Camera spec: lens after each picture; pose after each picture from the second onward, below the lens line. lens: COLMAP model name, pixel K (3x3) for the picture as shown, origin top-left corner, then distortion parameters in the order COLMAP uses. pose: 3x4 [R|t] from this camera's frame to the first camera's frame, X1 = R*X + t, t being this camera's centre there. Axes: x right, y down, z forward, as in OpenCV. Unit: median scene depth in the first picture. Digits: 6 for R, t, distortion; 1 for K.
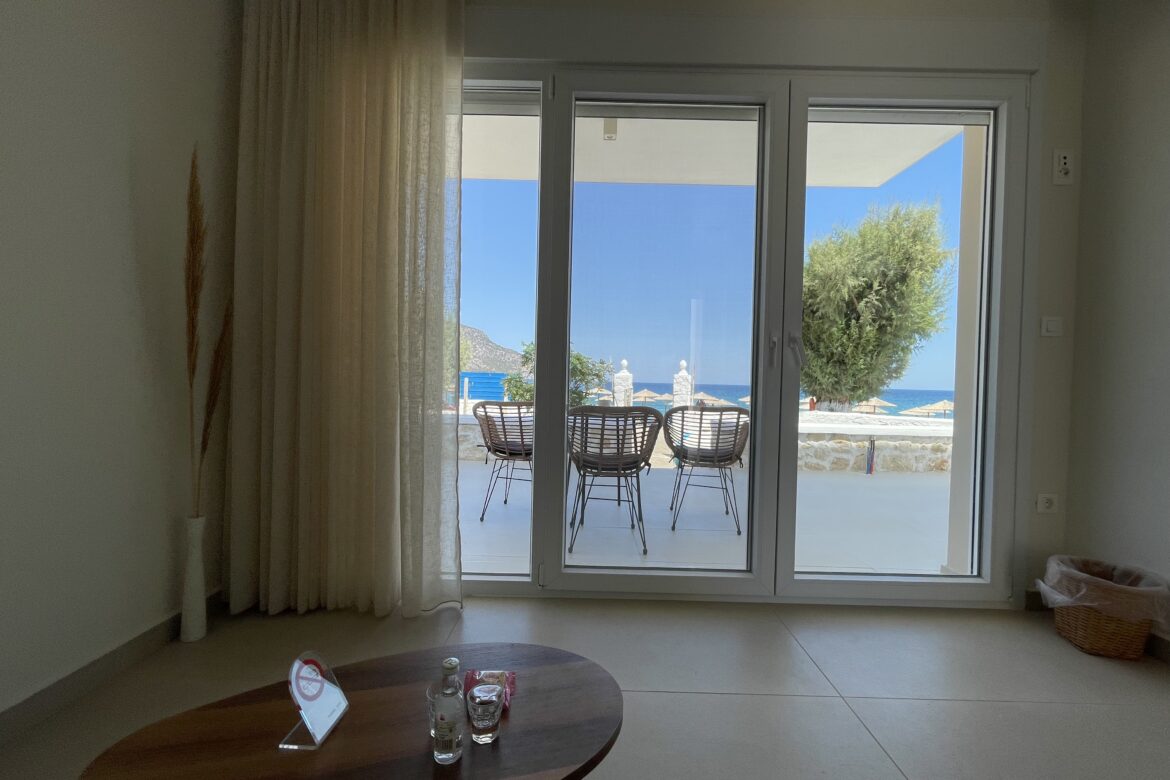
lens RADIAL K [[471.6, 0, 586.6], [0, 471.6, 386.4], [0, 0, 1]] dist [0.001248, 0.000063]
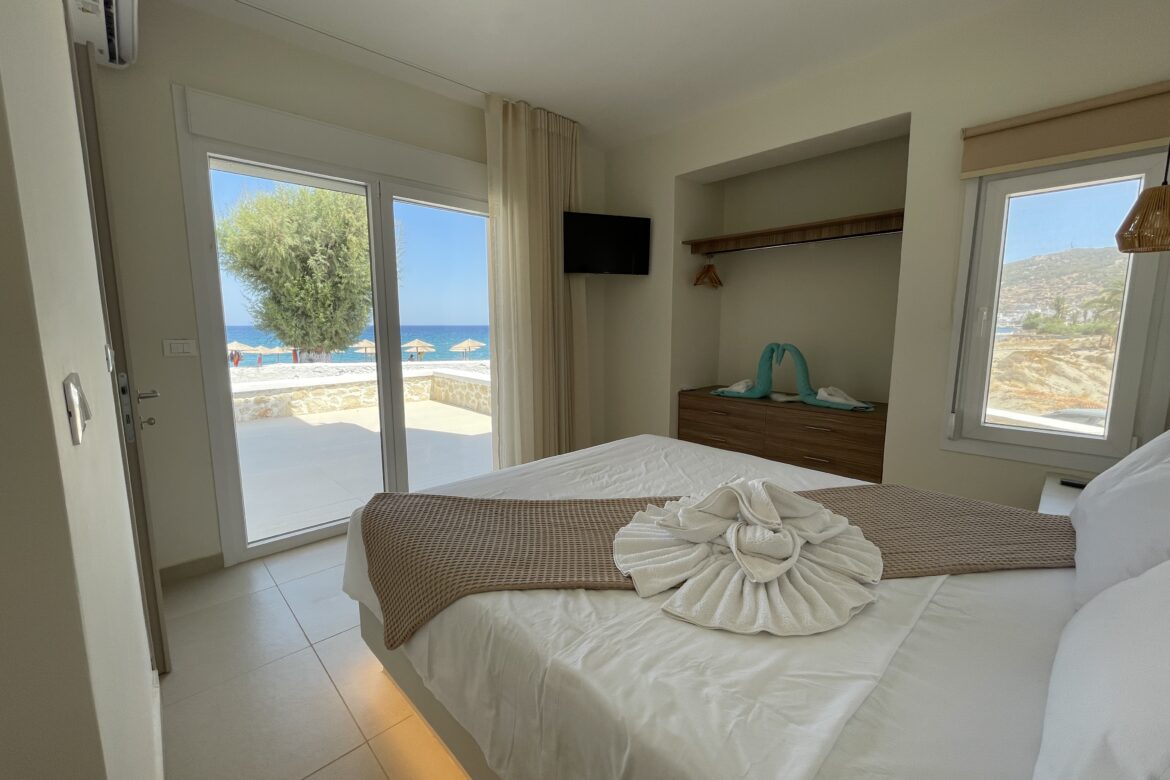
lens RADIAL K [[471.6, 0, 586.6], [0, 471.6, 386.4], [0, 0, 1]] dist [0.001248, 0.000063]
pose [[0.716486, -0.117144, 0.687696, 0.381243], [0.027720, 0.989802, 0.139725, -0.038107], [-0.697051, -0.081048, 0.712427, -0.339111]]
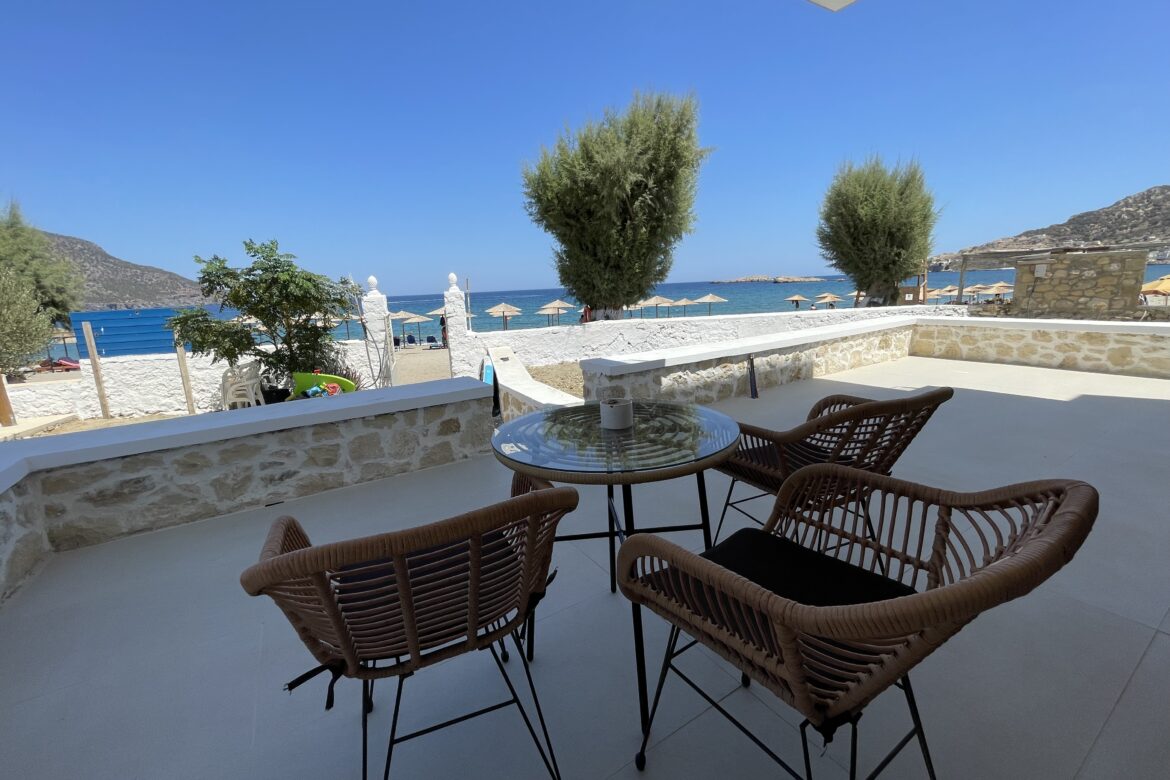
lens RADIAL K [[466.2, 0, 585.0], [0, 466.2, 390.0], [0, 0, 1]] dist [0.000055, -0.000060]
pose [[0.836928, -0.181545, 0.516327, -0.089902], [0.074335, 0.972347, 0.221394, -0.035019], [-0.542242, -0.146910, 0.827280, 0.323712]]
